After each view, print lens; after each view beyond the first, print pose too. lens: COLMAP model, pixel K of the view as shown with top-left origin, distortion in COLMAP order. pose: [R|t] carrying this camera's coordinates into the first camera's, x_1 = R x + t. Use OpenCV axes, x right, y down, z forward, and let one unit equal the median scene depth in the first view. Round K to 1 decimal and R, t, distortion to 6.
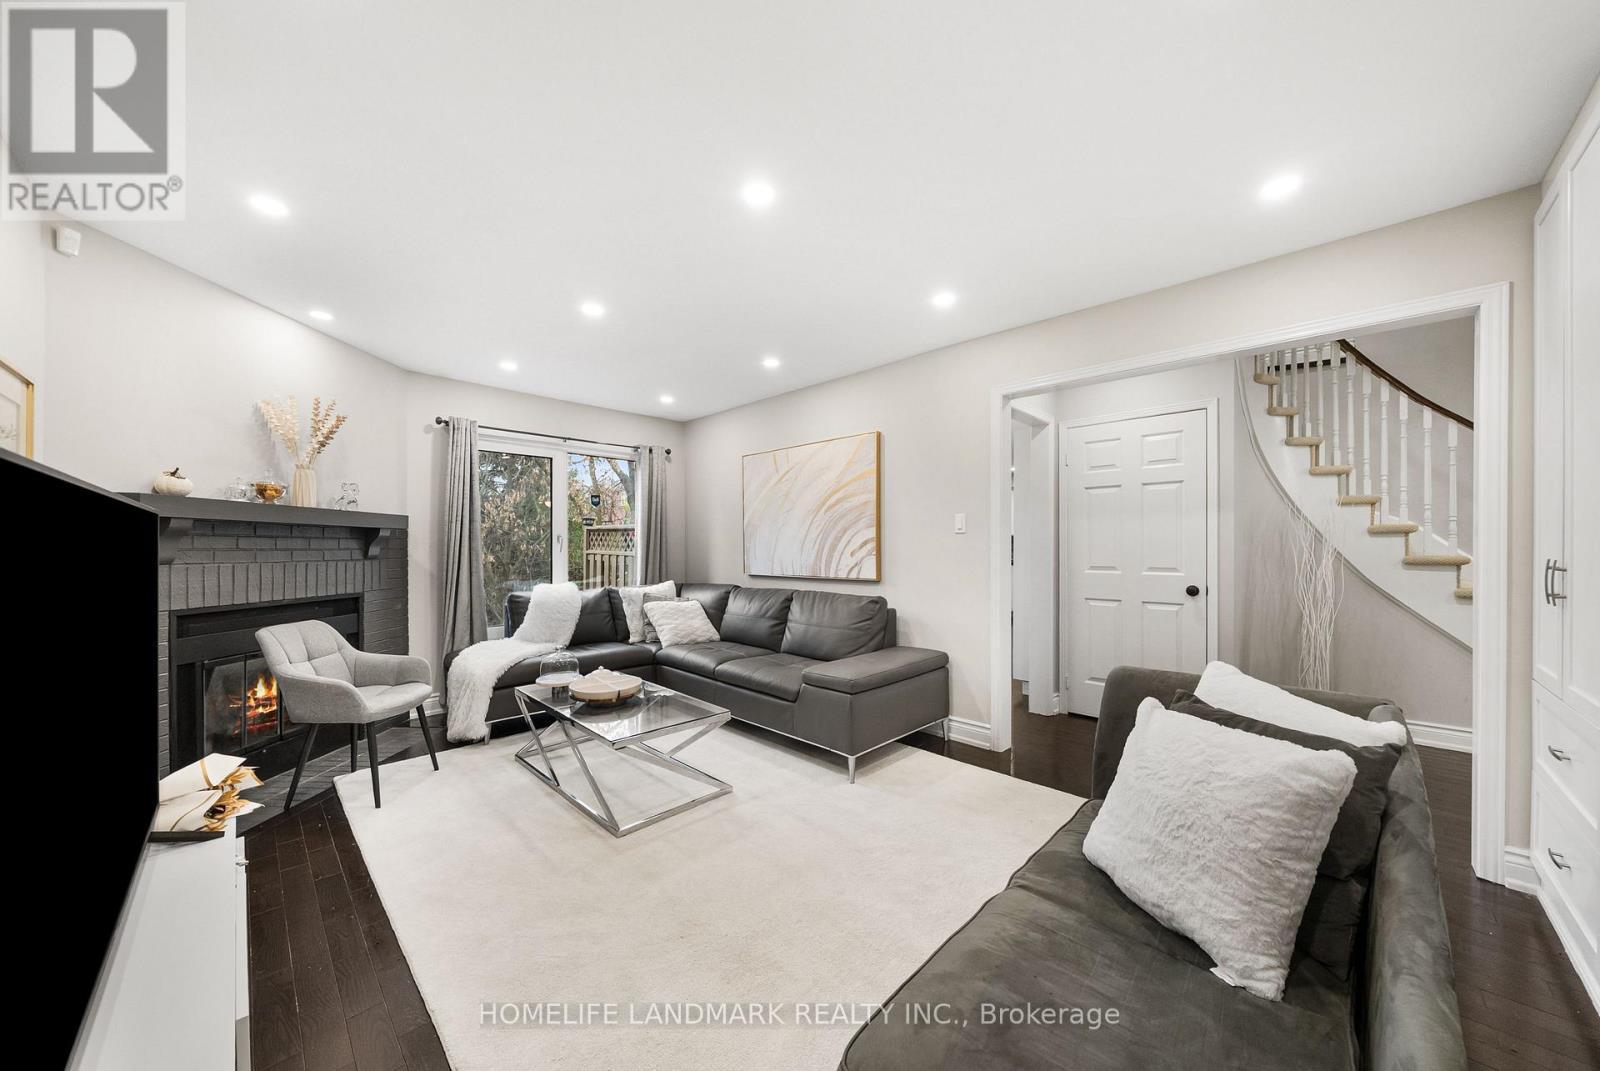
lens RADIAL K [[562.6, 0, 811.3], [0, 562.6, 544.3], [0, 0, 1]] dist [-0.001614, -0.000081]
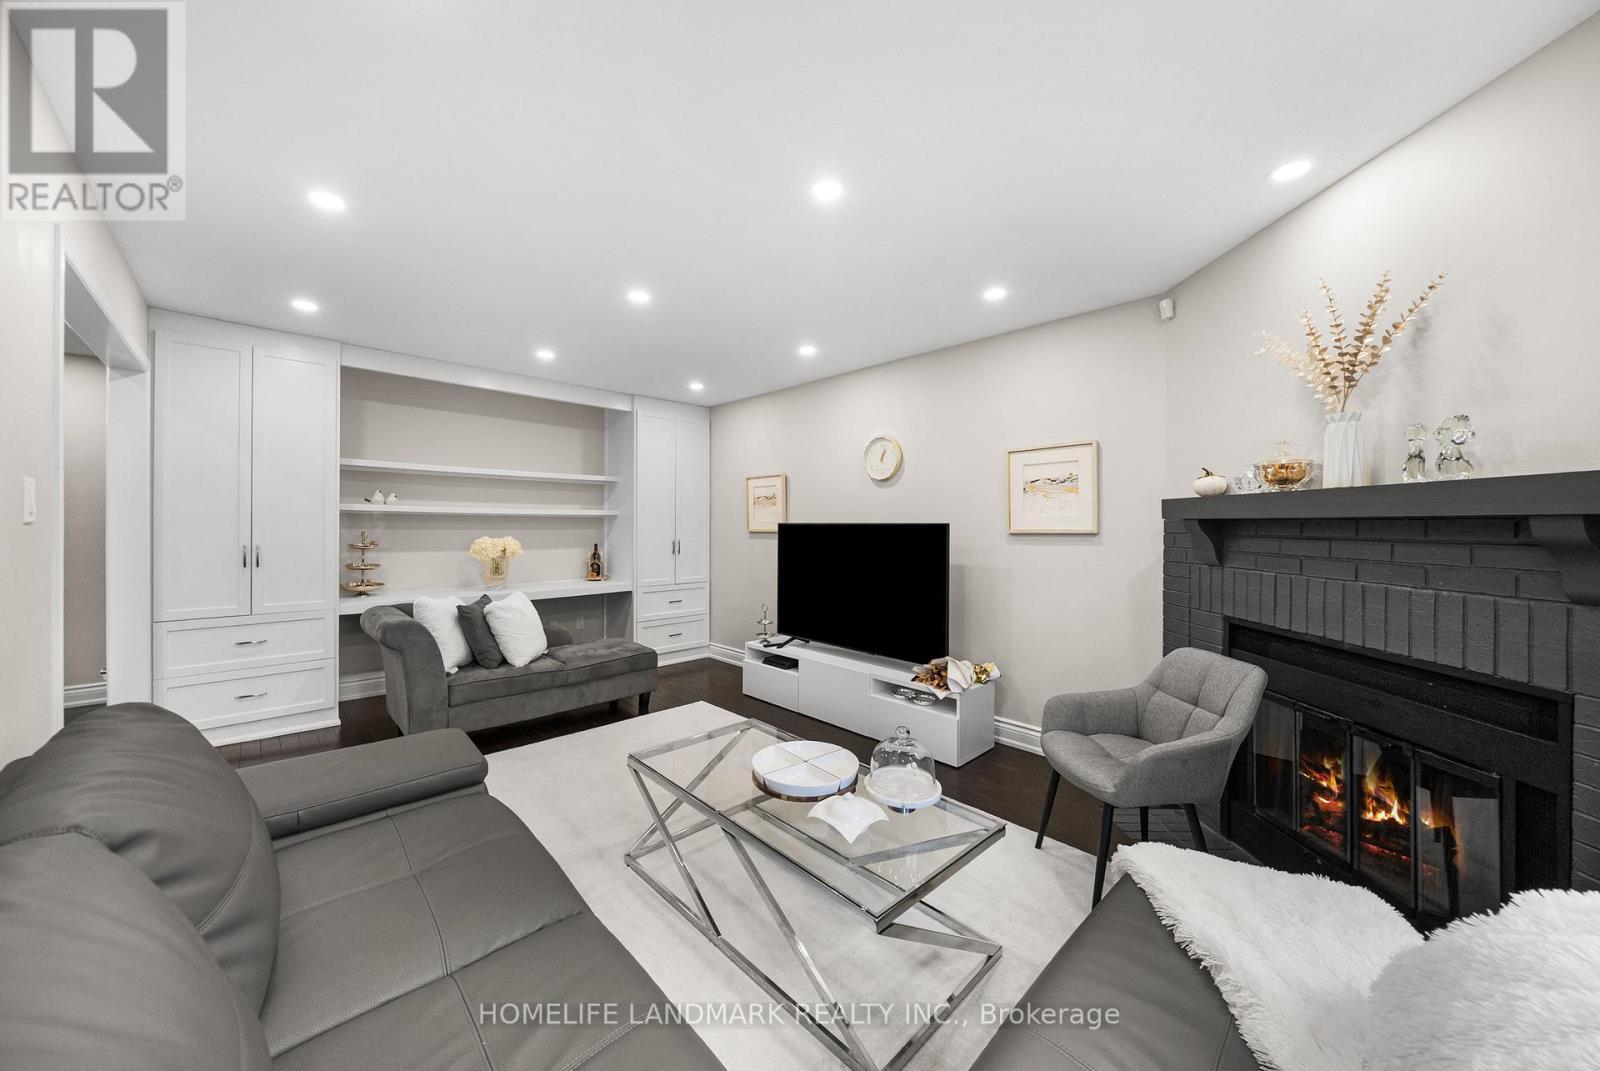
lens RADIAL K [[562.6, 0, 797.3], [0, 562.6, 530.1], [0, 0, 1]] dist [-0.001614, -0.000081]
pose [[-0.998381, -0.005657, 0.056597, -0.275523], [-0.005674, 0.999984, -0.000137, -0.014599], [-0.056595, -0.000458, -0.998397, 1.189284]]
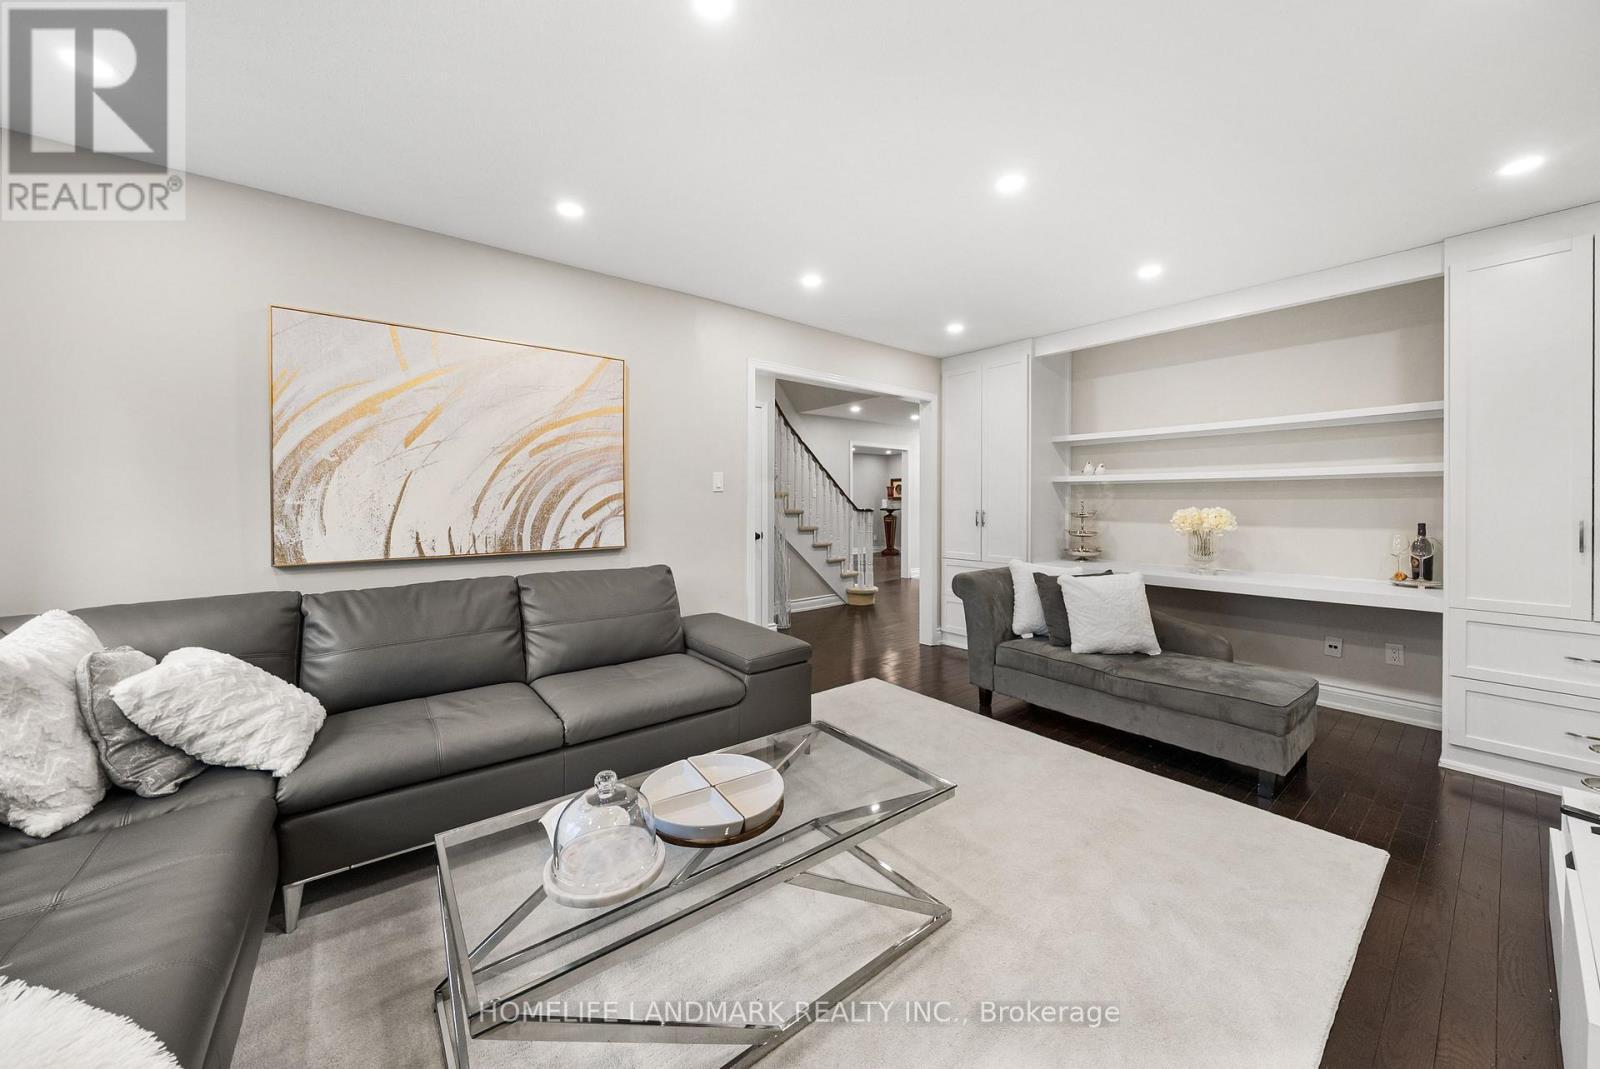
lens RADIAL K [[562.6, 0, 791.3], [0, 562.6, 500.1], [0, 0, 1]] dist [-0.001614, -0.000081]
pose [[0.149416, 0.002949, 0.988770, -0.604306], [-0.007498, 0.999970, -0.001849, -0.003177], [-0.988746, -0.007137, 0.149433, 0.616745]]
